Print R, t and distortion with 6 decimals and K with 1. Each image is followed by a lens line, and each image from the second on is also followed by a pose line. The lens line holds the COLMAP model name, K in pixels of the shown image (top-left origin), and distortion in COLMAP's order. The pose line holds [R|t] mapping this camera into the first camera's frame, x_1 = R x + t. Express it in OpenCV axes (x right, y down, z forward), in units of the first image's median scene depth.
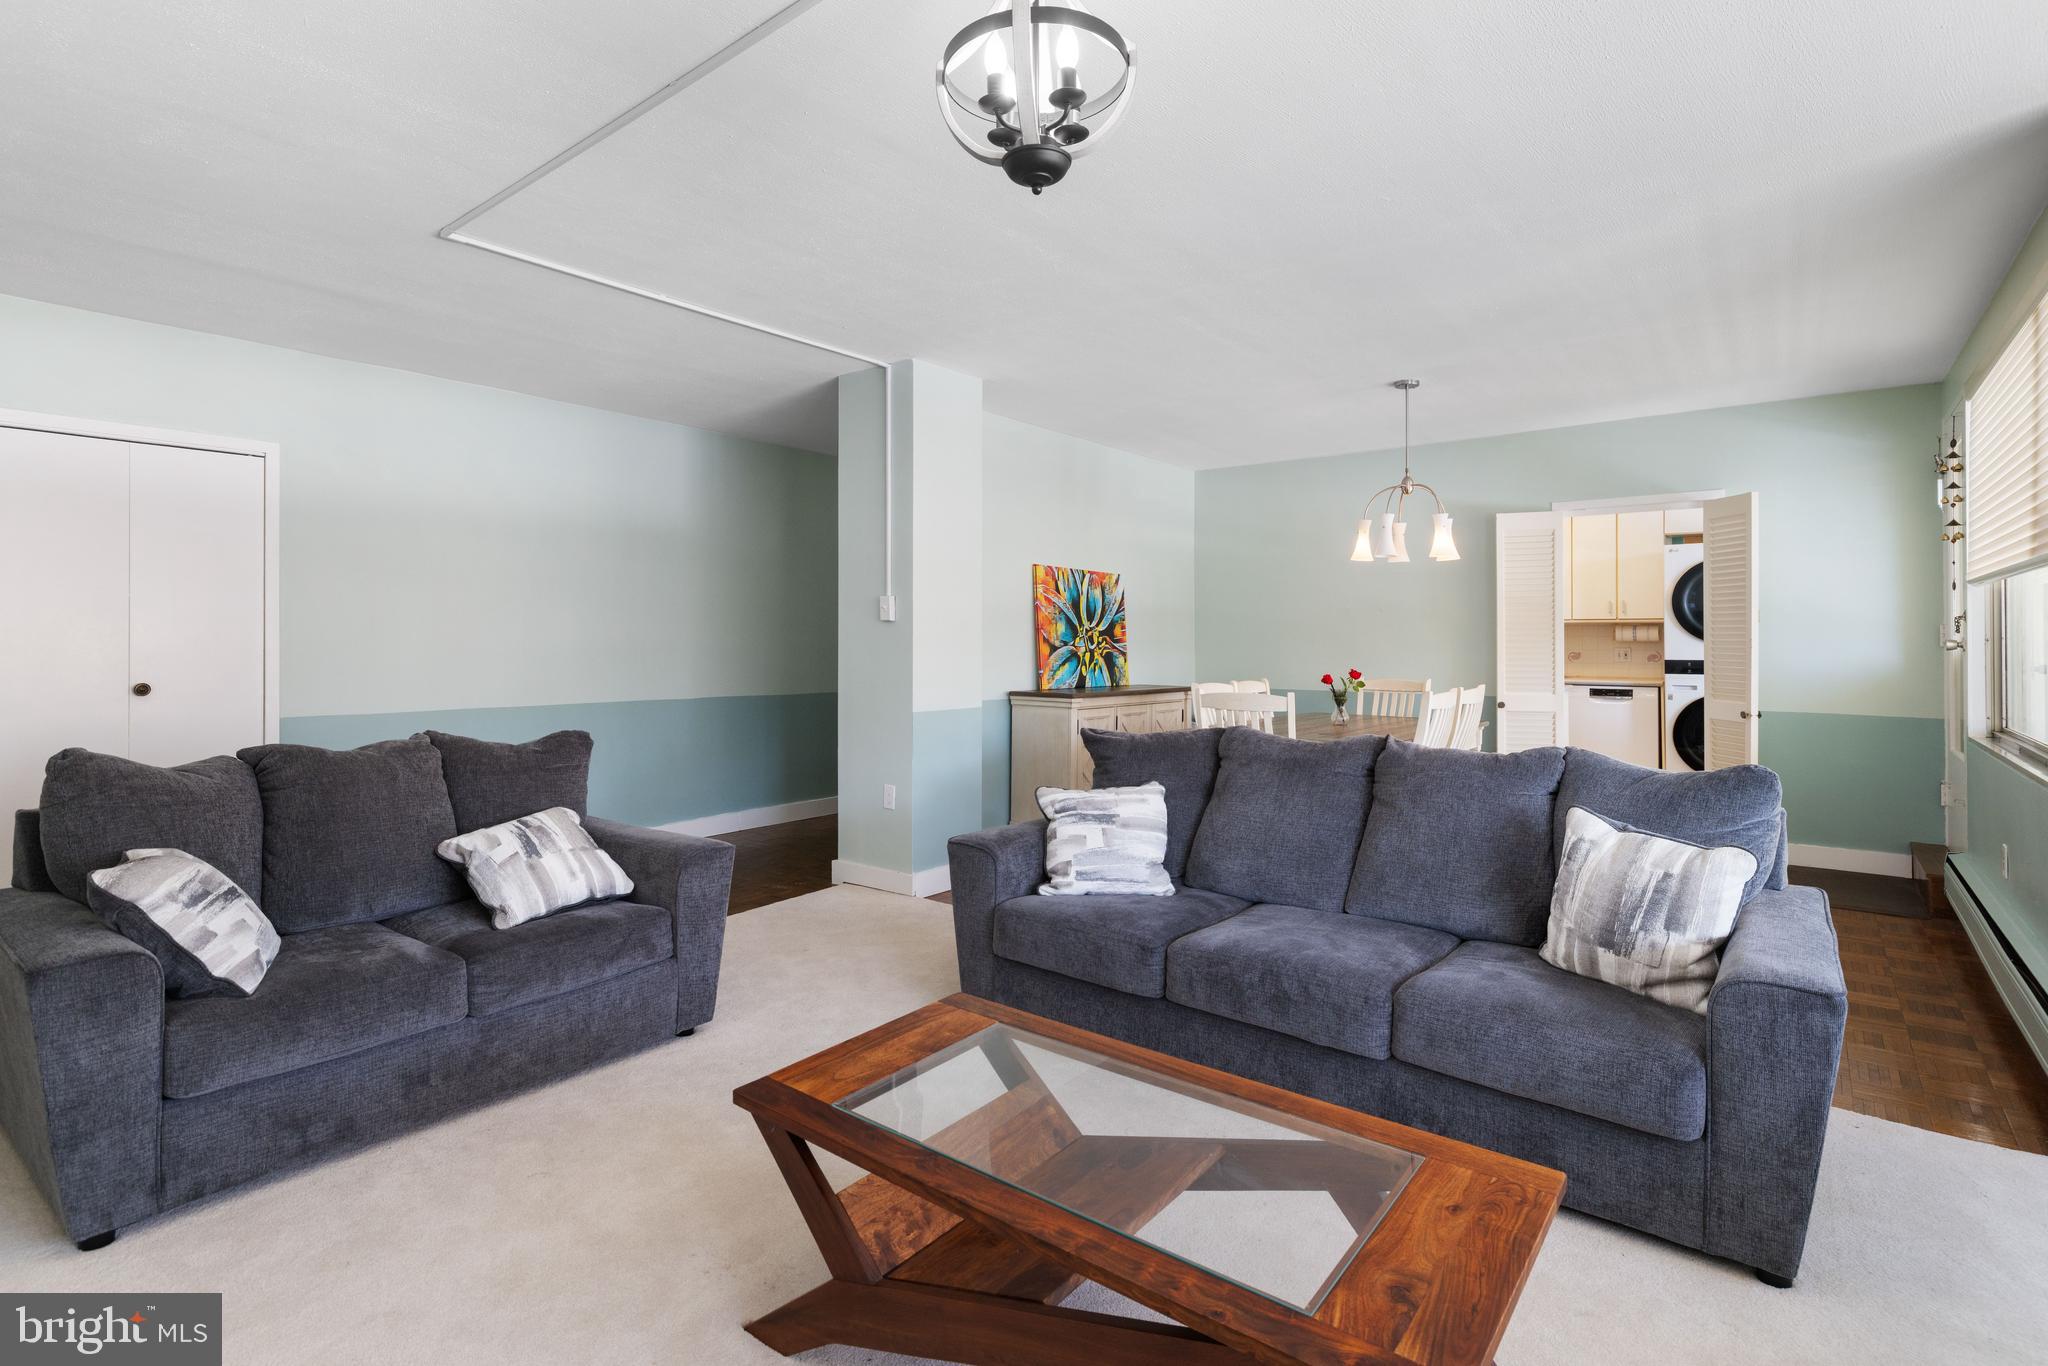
lens RADIAL K [[993.0, 0, 1014.1], [0, 993.0, 635.0], [0, 0, 1]] dist [0.000294, -0.000203]
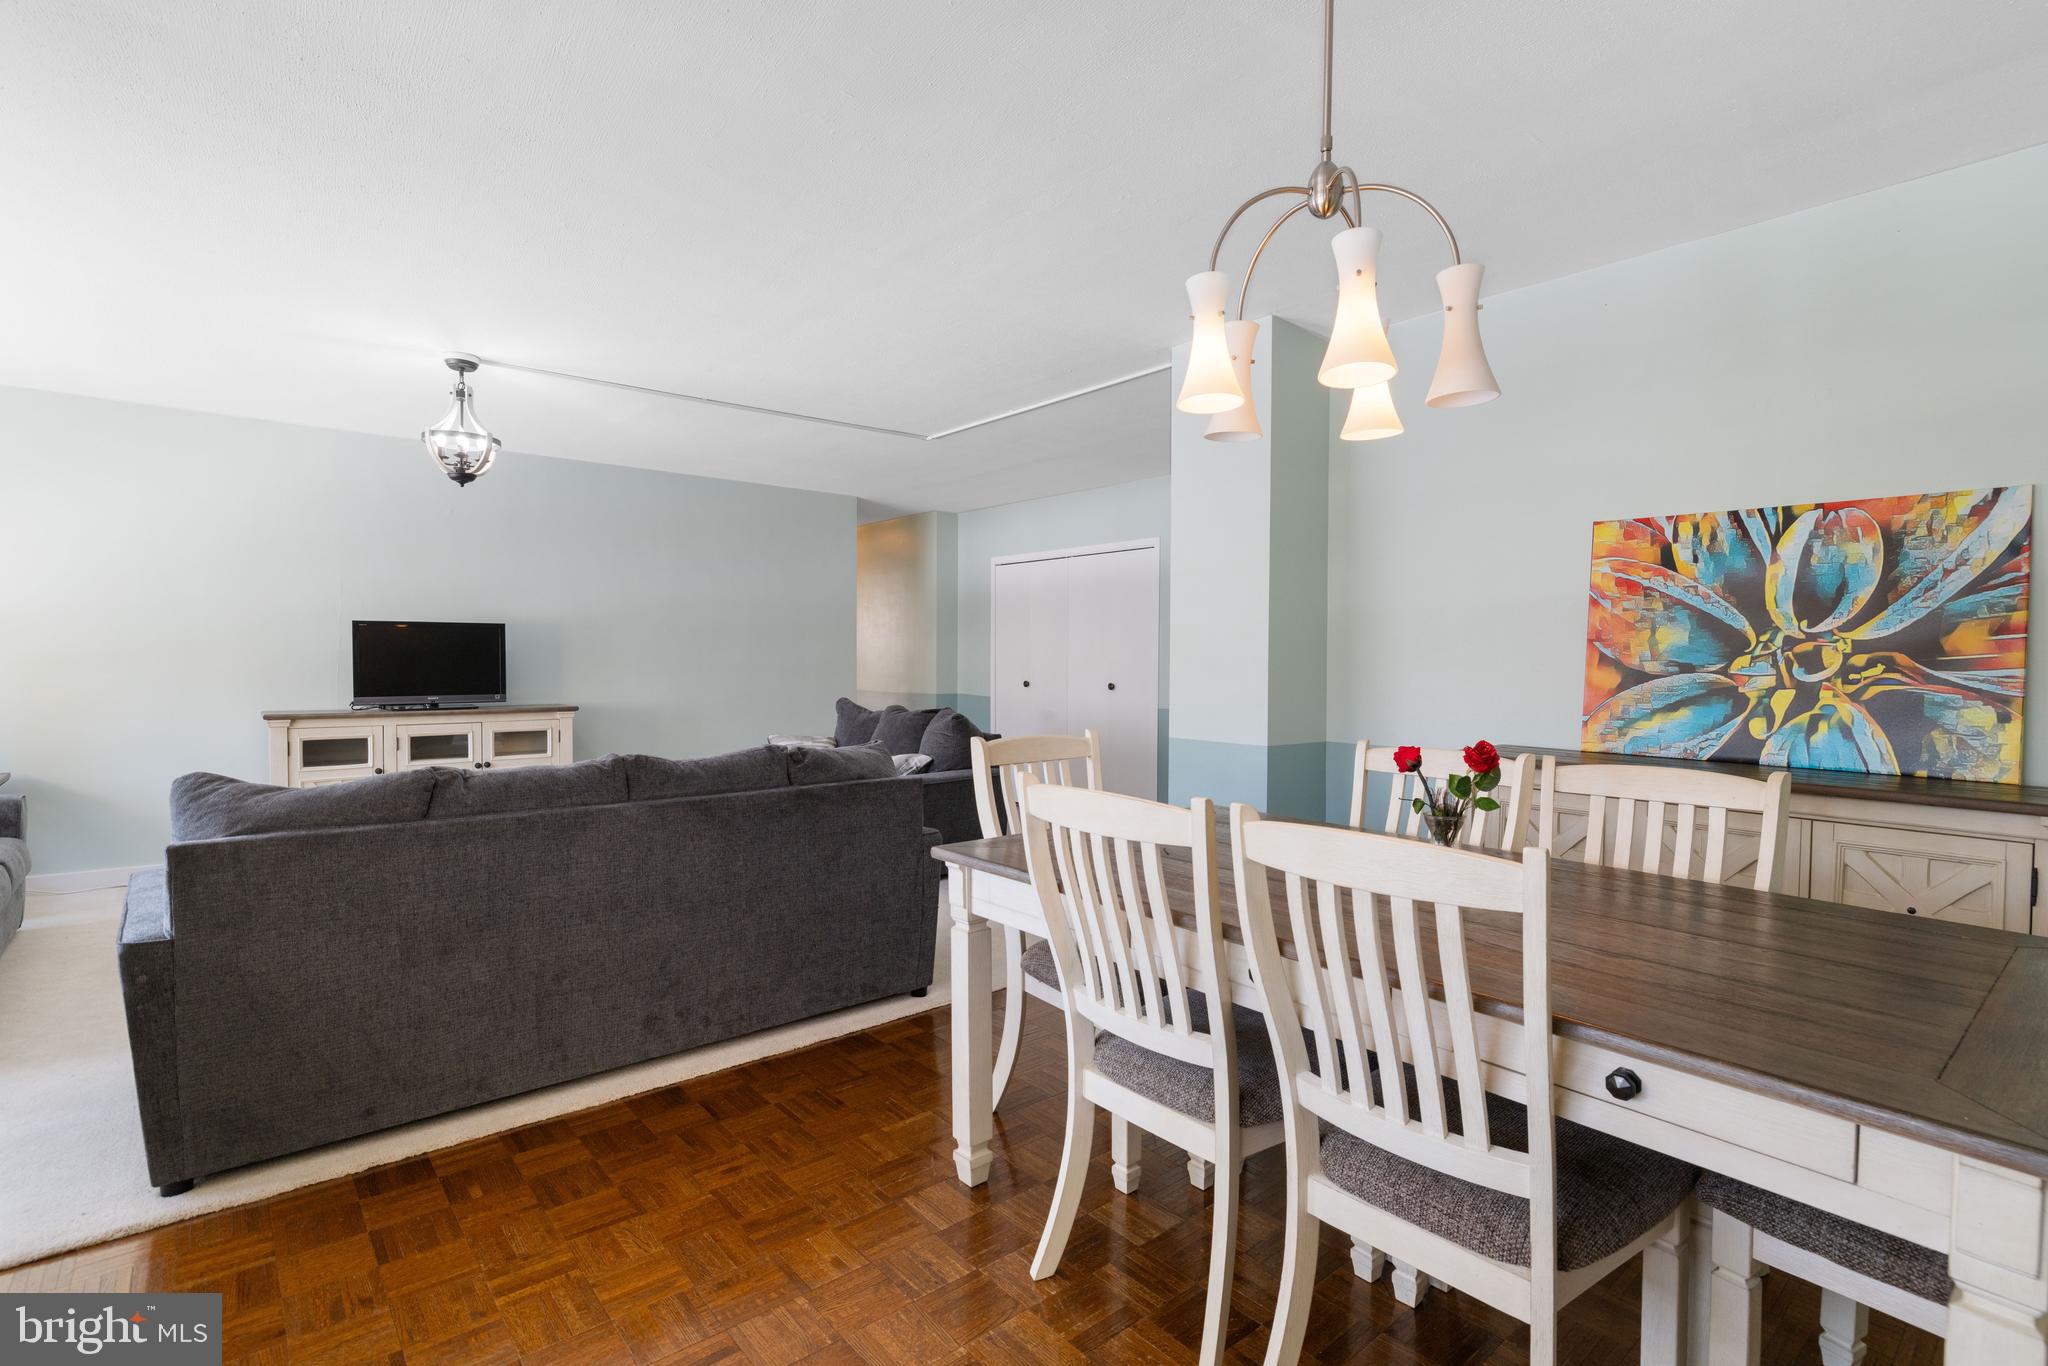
lens RADIAL K [[961.8, 0, 1024.0], [0, 961.8, 683.0], [0, 0, 1]] dist [-0.000138, -0.000045]
pose [[-0.194339, 0.020318, -0.980724, 0.576784], [-0.003440, 0.999765, 0.021394, 0.006675], [0.980928, 0.007531, -0.194224, 0.757141]]
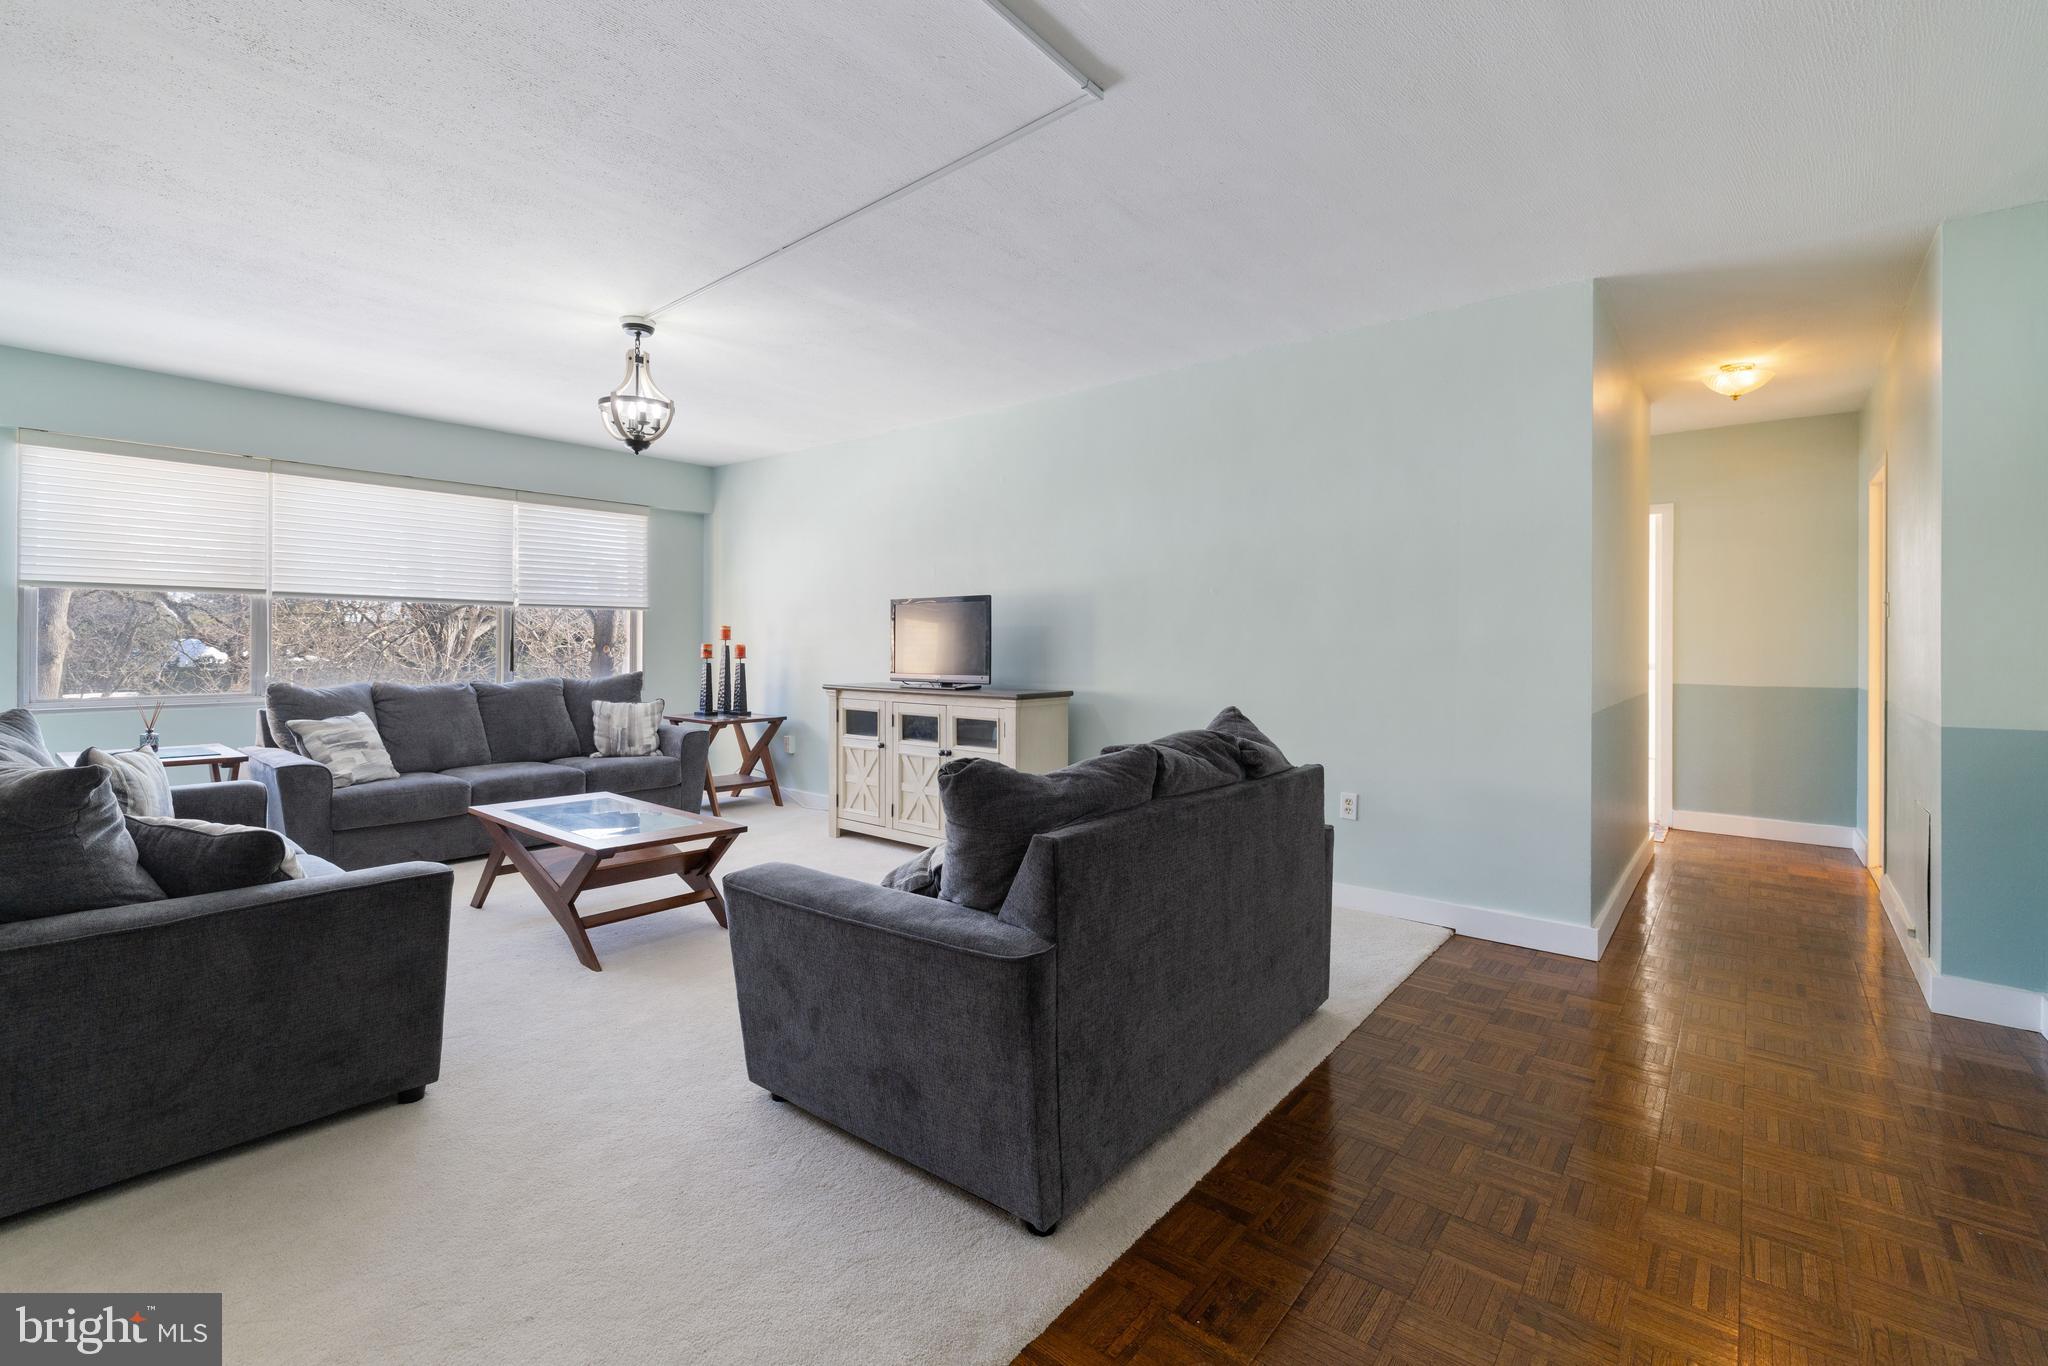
lens RADIAL K [[894.4, 0, 1011.5], [0, 894.4, 641.9], [0, 0, 1]] dist [-0.000960, -0.000065]
pose [[-0.999707, -0.004383, 0.023799, -0.258640], [-0.004476, 0.999983, -0.003855, 0.013445], [-0.023782, -0.003960, -0.999709, 0.835275]]
